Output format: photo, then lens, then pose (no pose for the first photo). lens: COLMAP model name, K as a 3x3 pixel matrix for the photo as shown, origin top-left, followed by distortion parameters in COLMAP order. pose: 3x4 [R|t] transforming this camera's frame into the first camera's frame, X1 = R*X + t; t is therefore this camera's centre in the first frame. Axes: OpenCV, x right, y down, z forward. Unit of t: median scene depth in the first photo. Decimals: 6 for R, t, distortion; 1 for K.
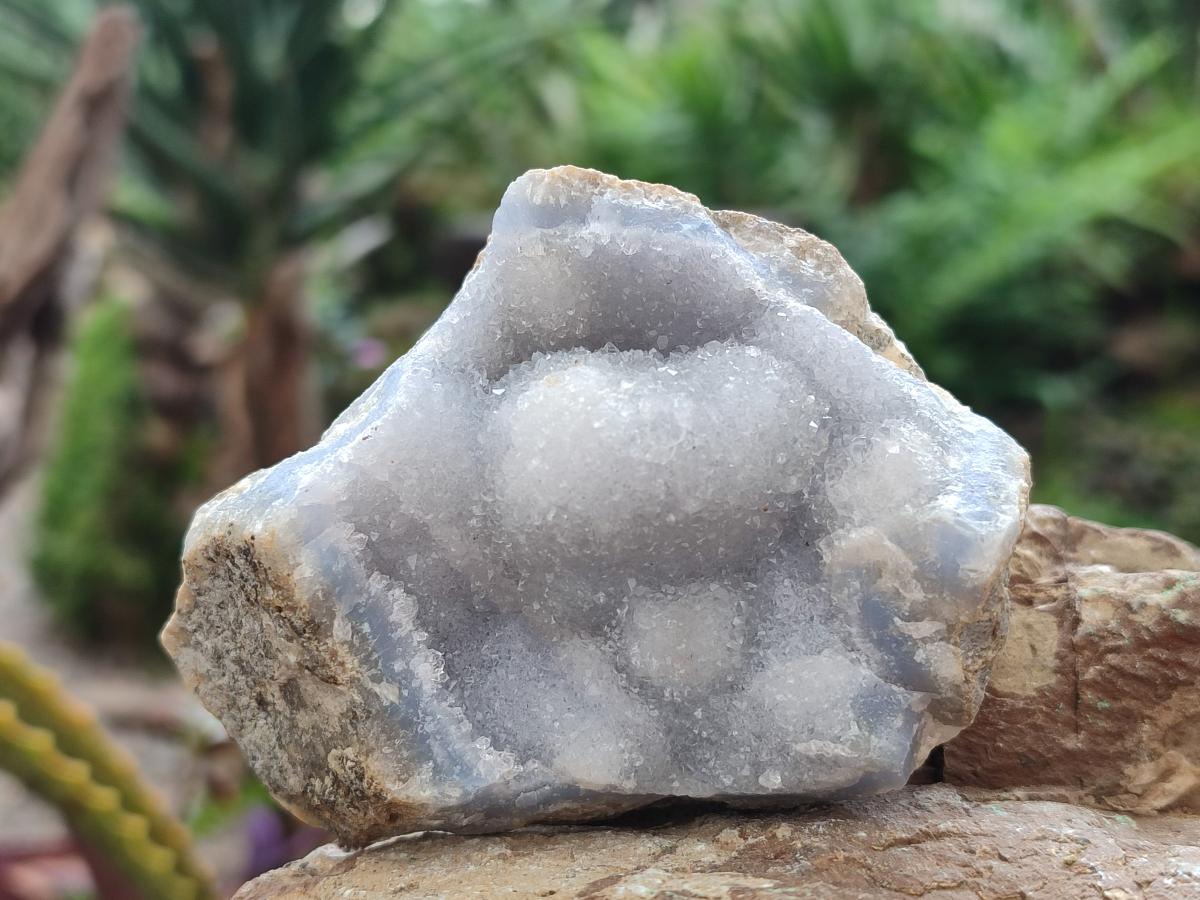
lens RADIAL K [[1835.7, 0, 600.0], [0, 1835.7, 450.0], [0, 0, 1]] dist [0.394892, -2.654923]
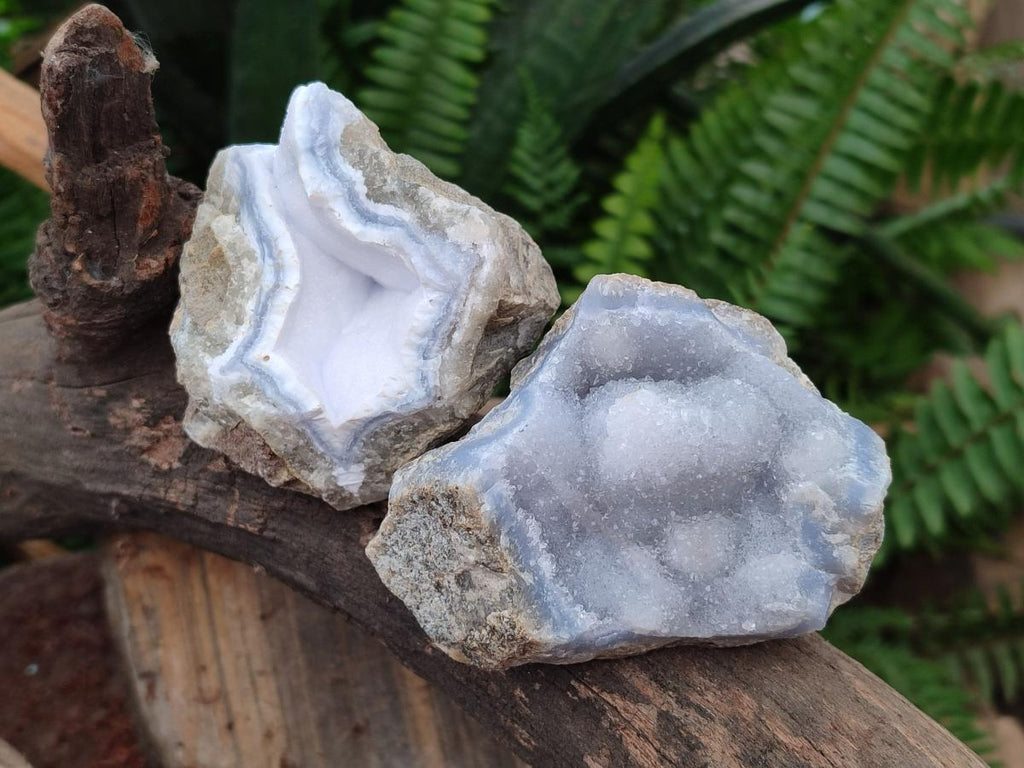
lens RADIAL K [[1566.4, 0, 512.0], [0, 1566.4, 384.0], [0, 0, 1]] dist [0.394892, -2.654923]
pose [[0.992633, 0.004234, 0.121090, -0.309364], [-0.000674, 0.999567, -0.029420, -0.006881], [-0.121162, 0.029122, 0.992205, -0.464209]]
